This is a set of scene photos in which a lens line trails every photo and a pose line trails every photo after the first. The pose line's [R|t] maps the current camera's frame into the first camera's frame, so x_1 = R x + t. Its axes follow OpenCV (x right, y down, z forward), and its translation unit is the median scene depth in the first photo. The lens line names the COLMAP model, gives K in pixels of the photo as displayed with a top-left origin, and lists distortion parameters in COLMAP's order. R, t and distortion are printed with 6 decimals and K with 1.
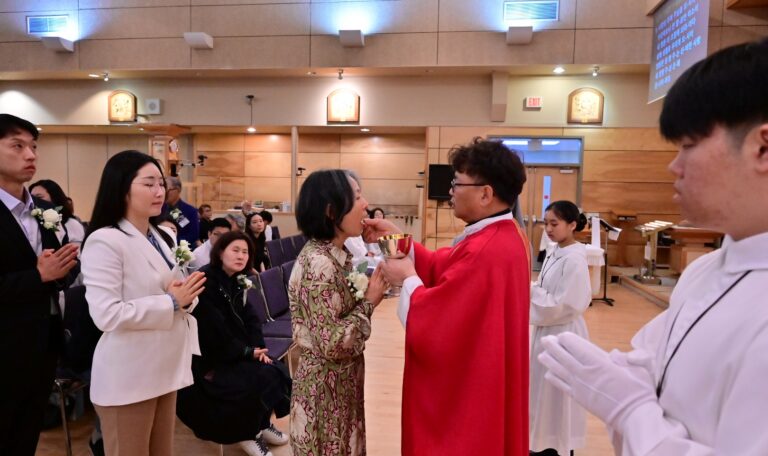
lens RADIAL K [[876.2, 0, 387.3], [0, 876.2, 173.7], [0, 0, 1]] dist [-0.020454, -0.016151]
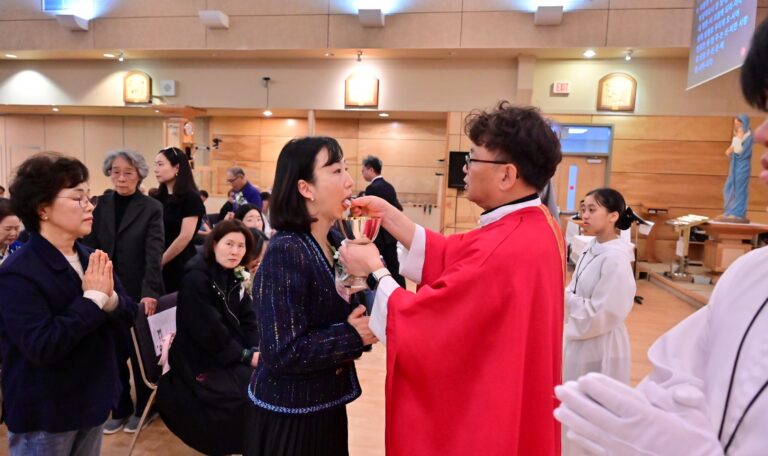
lens RADIAL K [[629.6, 0, 411.4], [0, 629.6, 228.8], [0, 0, 1]] dist [0.000976, -0.003976]
pose [[0.999011, 0.020940, -0.039227, 0.034637], [-0.017992, 0.997092, 0.074058, 0.023284], [0.040664, -0.073279, 0.996482, 0.302618]]
